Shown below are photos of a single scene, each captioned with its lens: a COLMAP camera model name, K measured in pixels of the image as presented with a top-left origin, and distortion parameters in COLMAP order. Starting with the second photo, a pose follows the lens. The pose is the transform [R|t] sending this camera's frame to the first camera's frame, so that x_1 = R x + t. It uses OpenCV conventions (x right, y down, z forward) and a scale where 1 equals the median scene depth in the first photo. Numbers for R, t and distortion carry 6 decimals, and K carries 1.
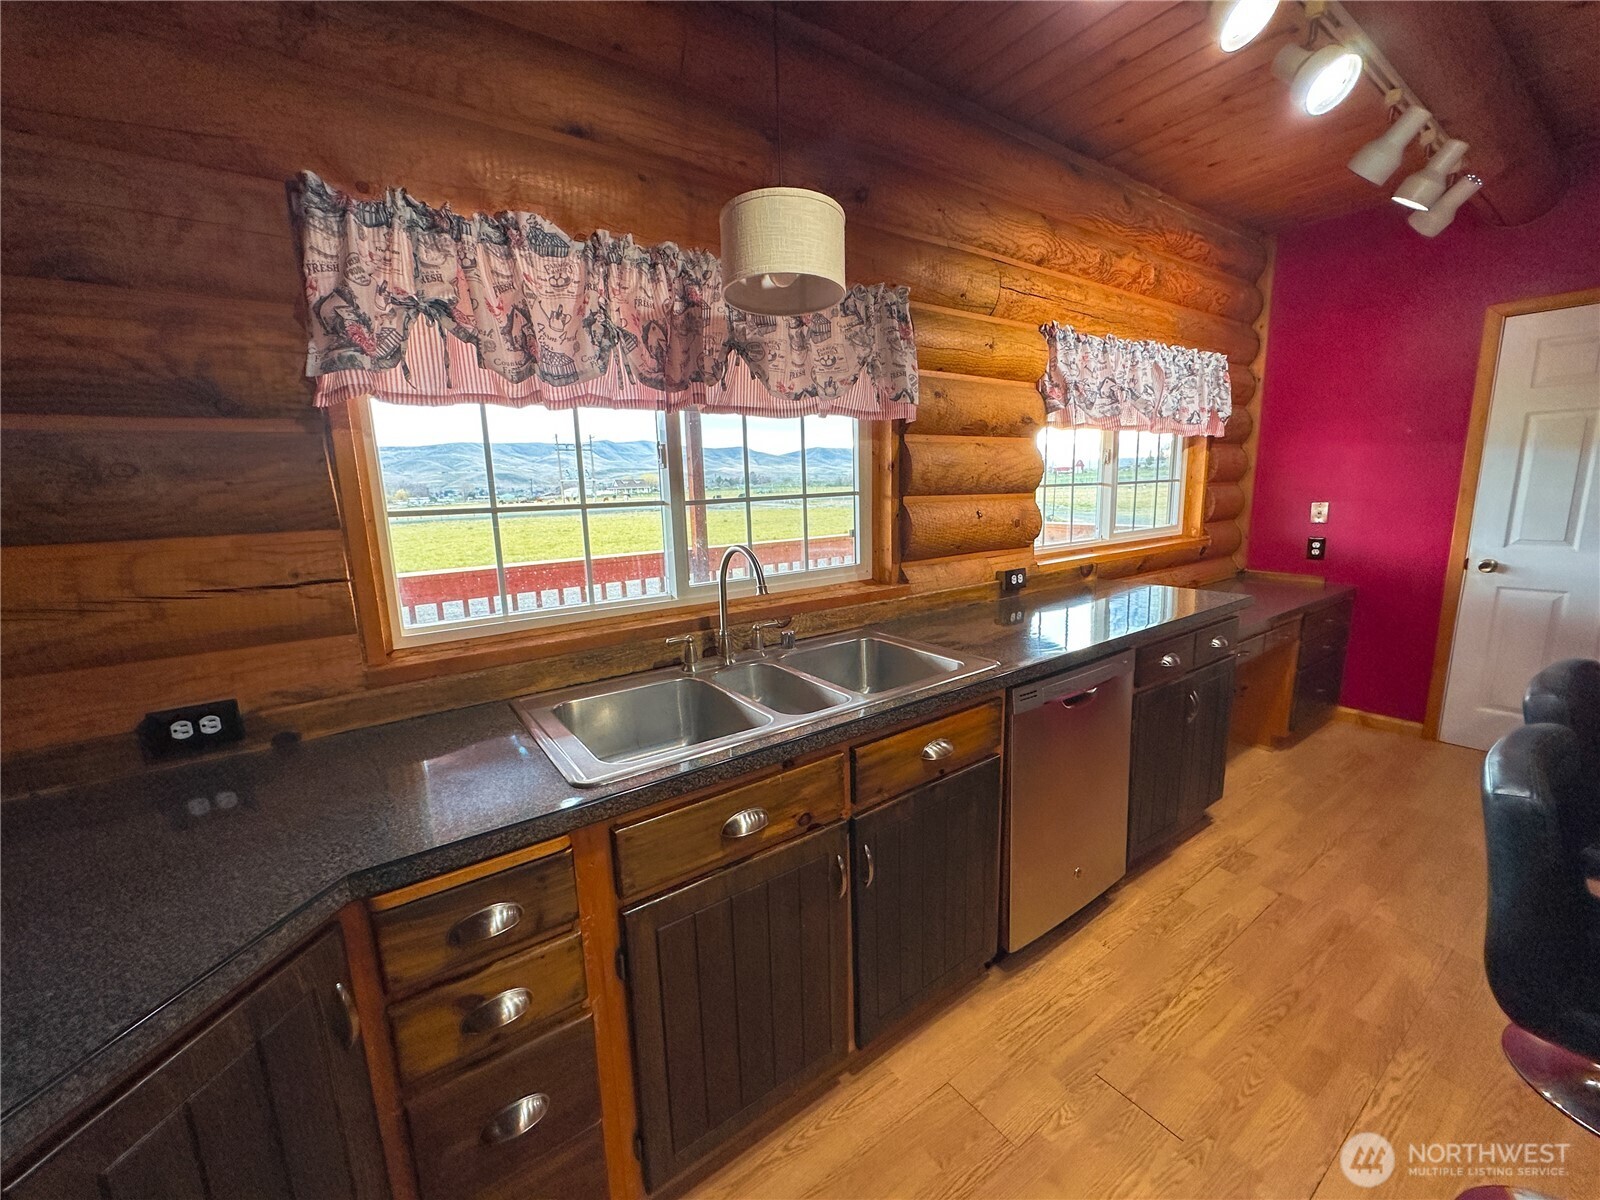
lens RADIAL K [[639.2, 0, 798.3], [0, 639.2, 598.4], [0, 0, 1]] dist [-0.003095, 0.000914]
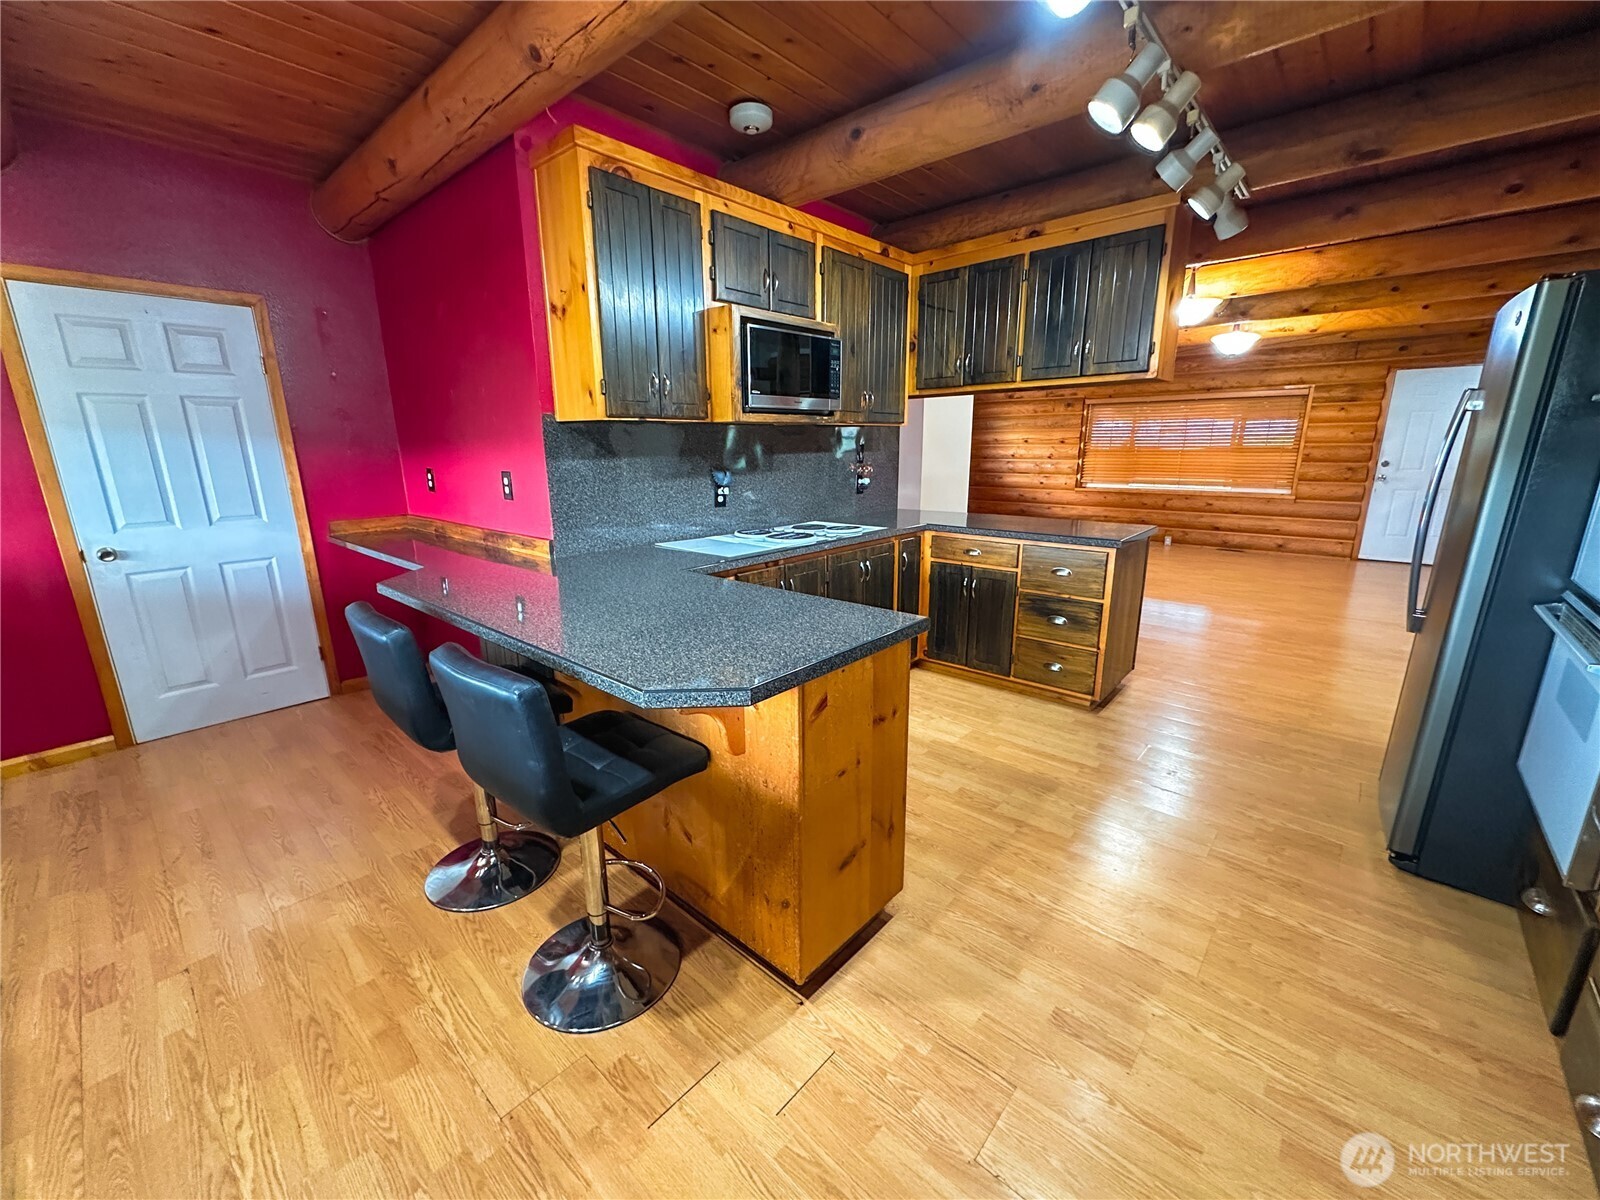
lens RADIAL K [[639.2, 0, 800.7], [0, 639.2, 599.4], [0, 0, 1]] dist [-0.003095, 0.000914]
pose [[-0.230582, -0.201864, 0.951884, -0.088477], [0.188096, 0.950547, 0.247144, -0.033638], [-0.954700, 0.236032, -0.181209, 0.243291]]
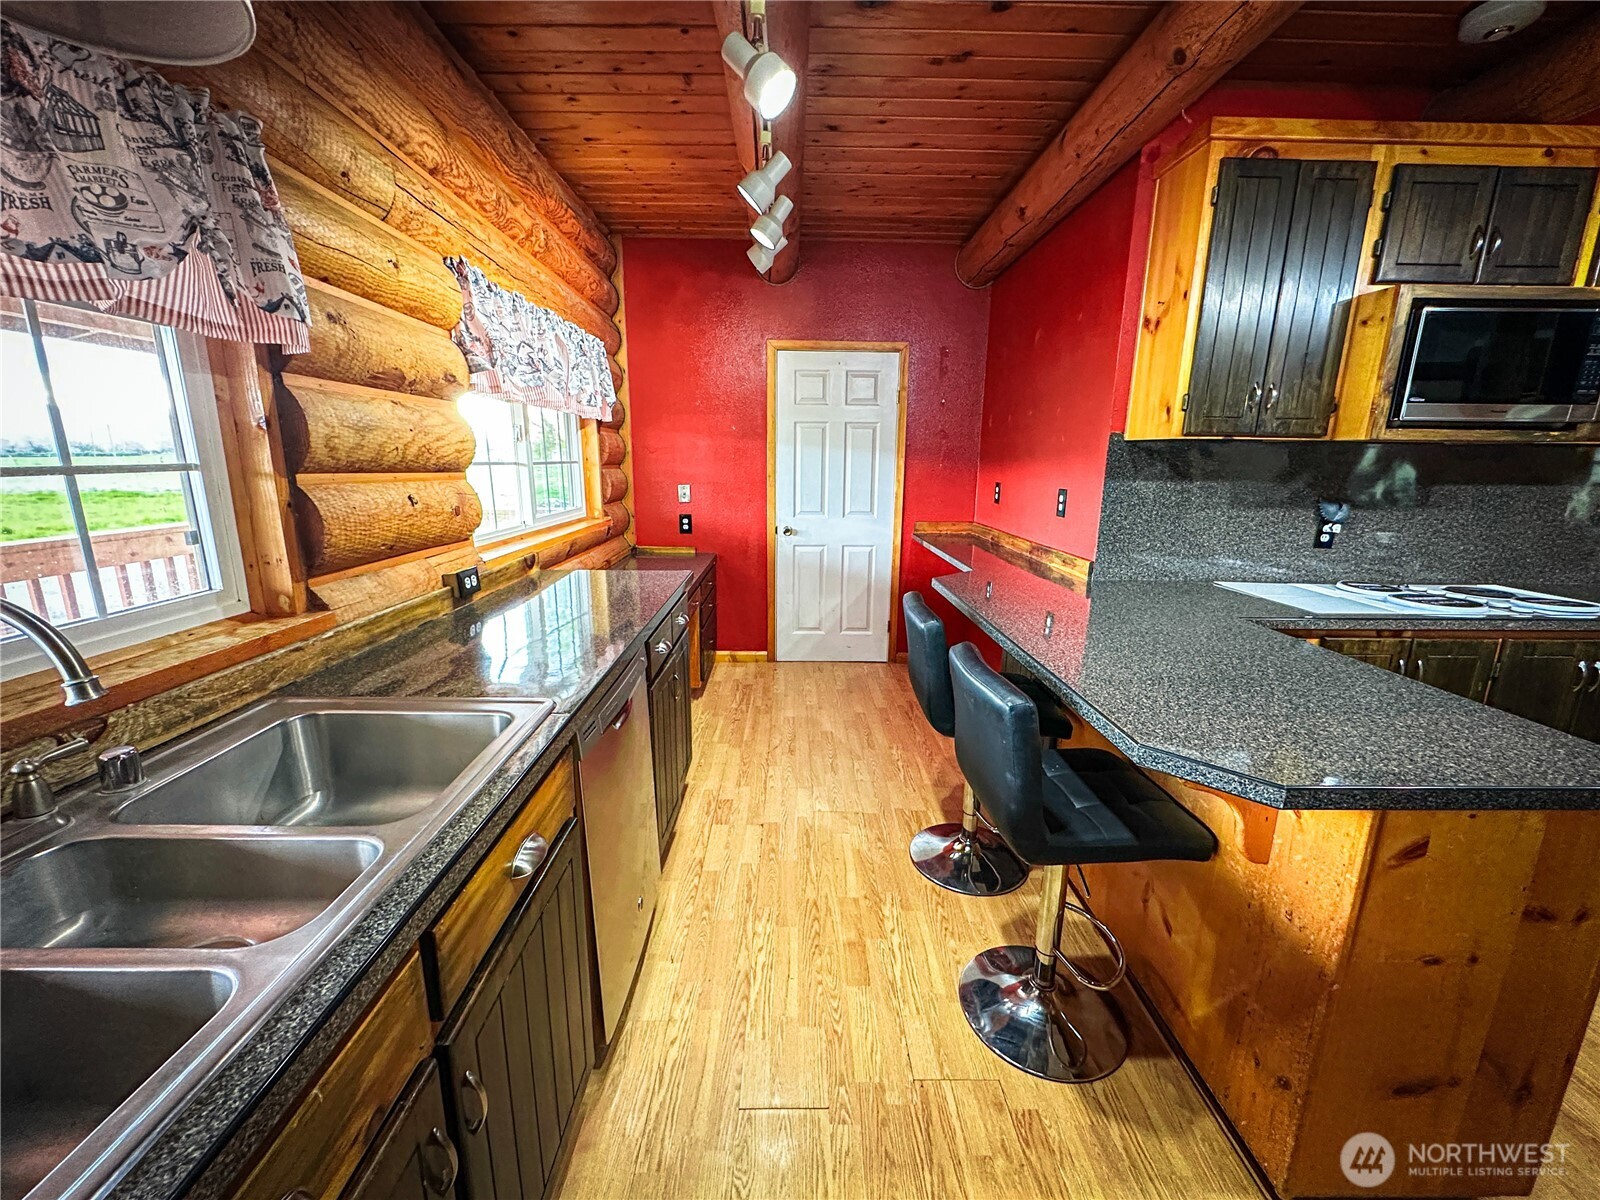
lens RADIAL K [[639.2, 0, 801.1], [0, 639.2, 600.1], [0, 0, 1]] dist [-0.003095, 0.000914]
pose [[0.560390, -0.144433, 0.815538, -0.077923], [0.119081, 0.988497, 0.093238, -0.033700], [-0.819624, 0.044866, 0.571143, 0.221380]]
